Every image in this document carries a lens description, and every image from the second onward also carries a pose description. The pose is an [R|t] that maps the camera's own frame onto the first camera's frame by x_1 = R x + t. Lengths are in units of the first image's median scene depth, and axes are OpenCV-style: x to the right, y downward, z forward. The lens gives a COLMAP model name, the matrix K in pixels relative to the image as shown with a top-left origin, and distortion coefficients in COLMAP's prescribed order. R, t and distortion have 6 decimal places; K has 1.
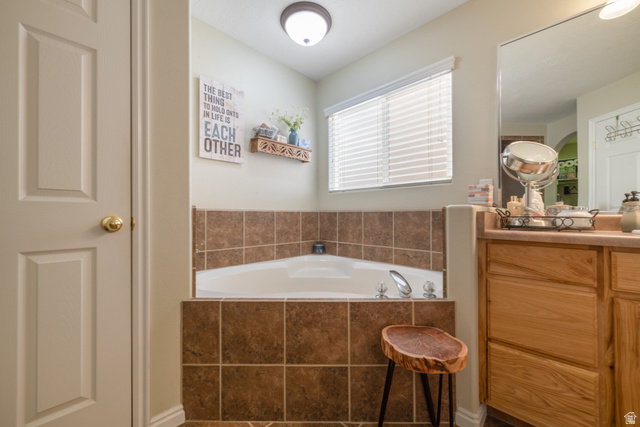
lens RADIAL K [[243.8, 0, 318.3], [0, 243.8, 213.2], [0, 0, 1]] dist [-0.000239, 0.001289]
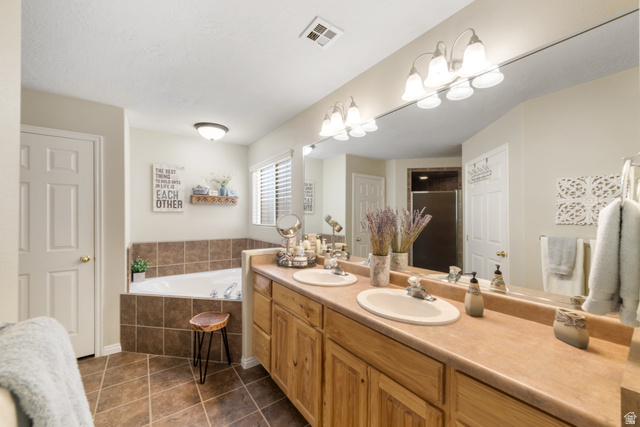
lens RADIAL K [[243.8, 0, 321.5], [0, 243.8, 216.3], [0, 0, 1]] dist [-0.000239, 0.001289]
pose [[0.986880, -0.001849, -0.161442, 0.945527], [0.002677, 0.999984, 0.004913, -0.198467], [0.161431, -0.005281, 0.986870, -0.498140]]
